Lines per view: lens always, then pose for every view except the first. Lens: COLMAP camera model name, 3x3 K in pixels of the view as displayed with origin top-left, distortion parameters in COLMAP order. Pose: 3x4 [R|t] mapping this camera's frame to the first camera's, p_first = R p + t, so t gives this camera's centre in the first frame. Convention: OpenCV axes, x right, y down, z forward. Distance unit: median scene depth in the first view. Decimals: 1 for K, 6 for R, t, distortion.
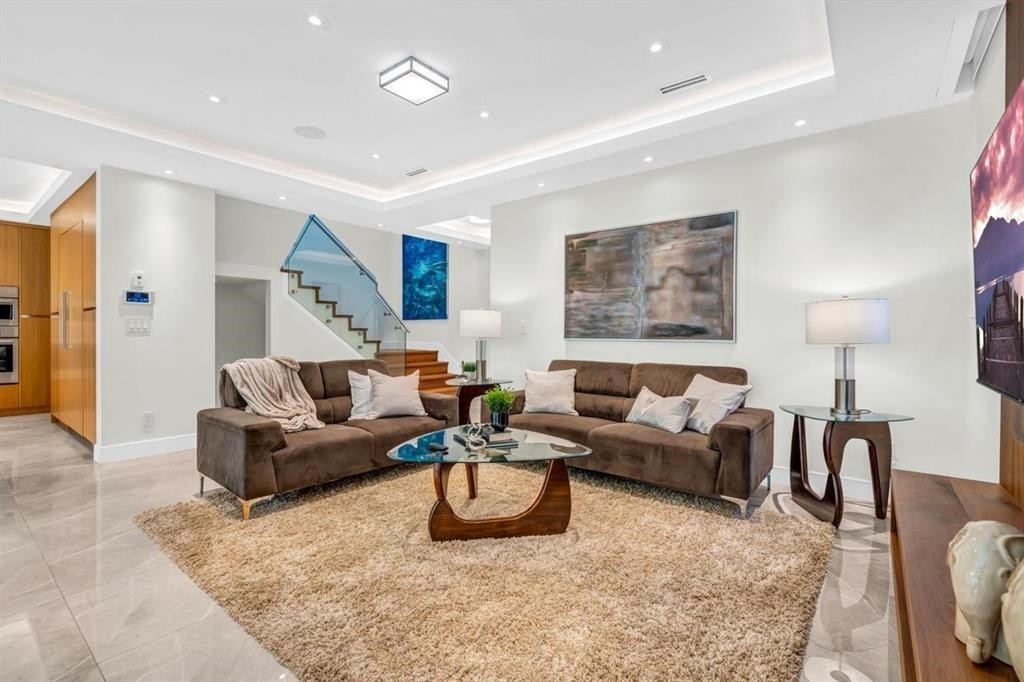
lens RADIAL K [[458.3, 0, 507.8], [0, 458.3, 336.9], [0, 0, 1]] dist [-0.000602, 0.000255]
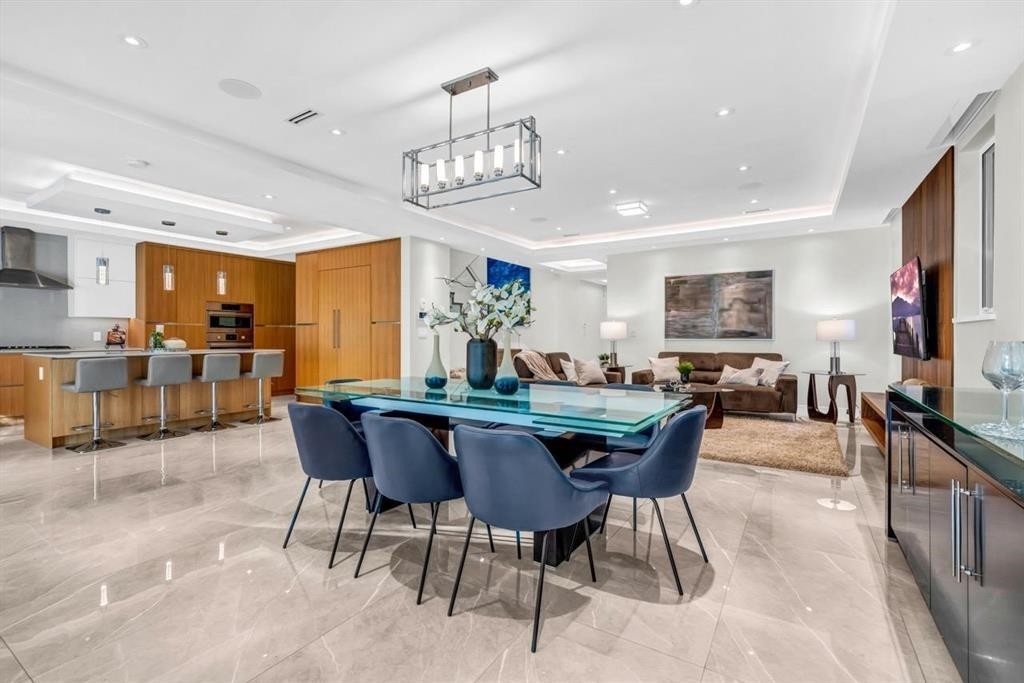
lens RADIAL K [[458.3, 0, 507.8], [0, 458.3, 337.4], [0, 0, 1]] dist [-0.000602, 0.000255]
pose [[0.994169, -0.005761, 0.107684, -0.736612], [0.006055, 0.999979, -0.002402, -0.001491], [-0.107668, 0.003040, 0.994182, -0.694917]]
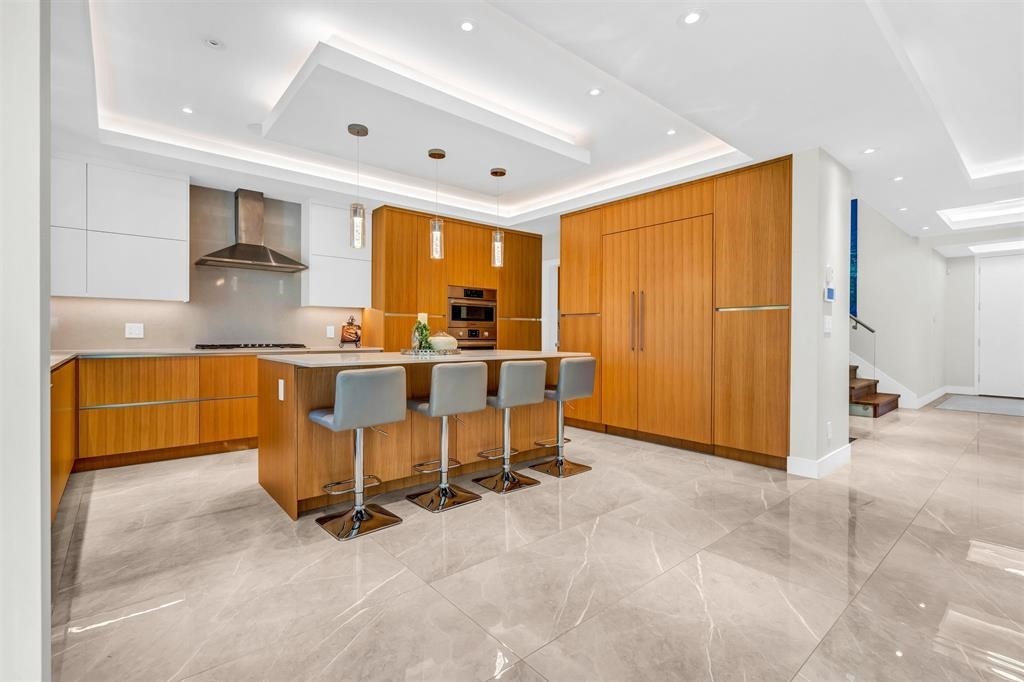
lens RADIAL K [[458.3, 0, 507.8], [0, 458.3, 336.9], [0, 0, 1]] dist [-0.000602, 0.000255]
pose [[0.980065, 0.000177, -0.198677, -1.282419], [-0.000297, 1.000000, -0.000571, -0.002516], [0.198677, 0.000618, 0.980065, -0.062063]]
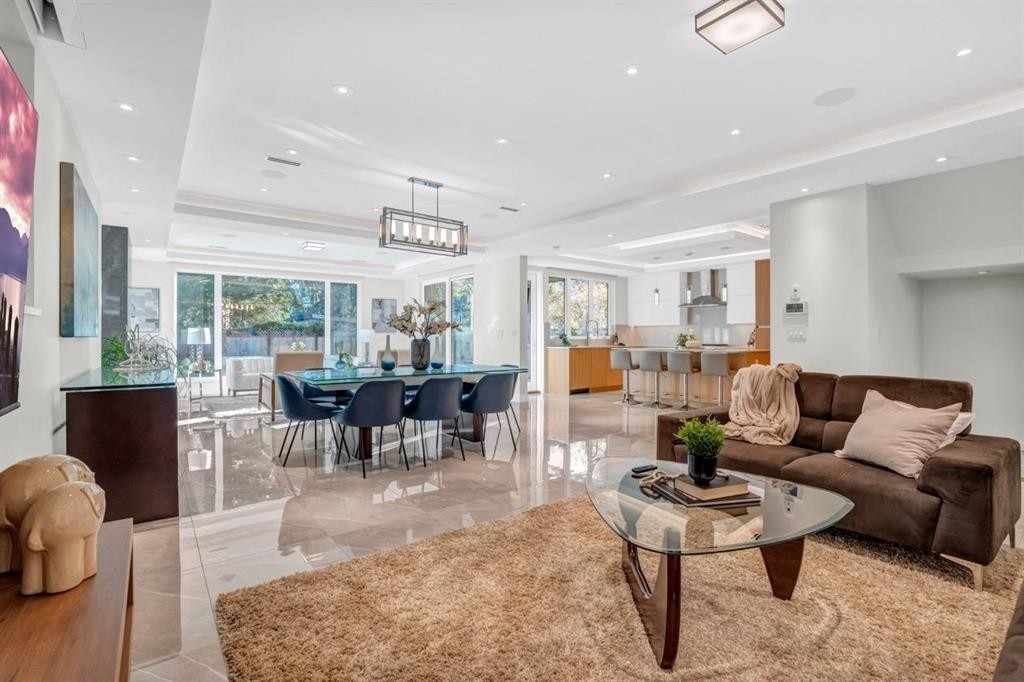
lens RADIAL K [[458.3, 0, 507.8], [0, 458.3, 336.9], [0, 0, 1]] dist [-0.000602, 0.000255]
pose [[-0.237322, -0.005403, -0.971416, 0.405916], [-0.003342, 0.999983, -0.004746, -0.006229], [0.971425, 0.002120, -0.237336, 0.497247]]
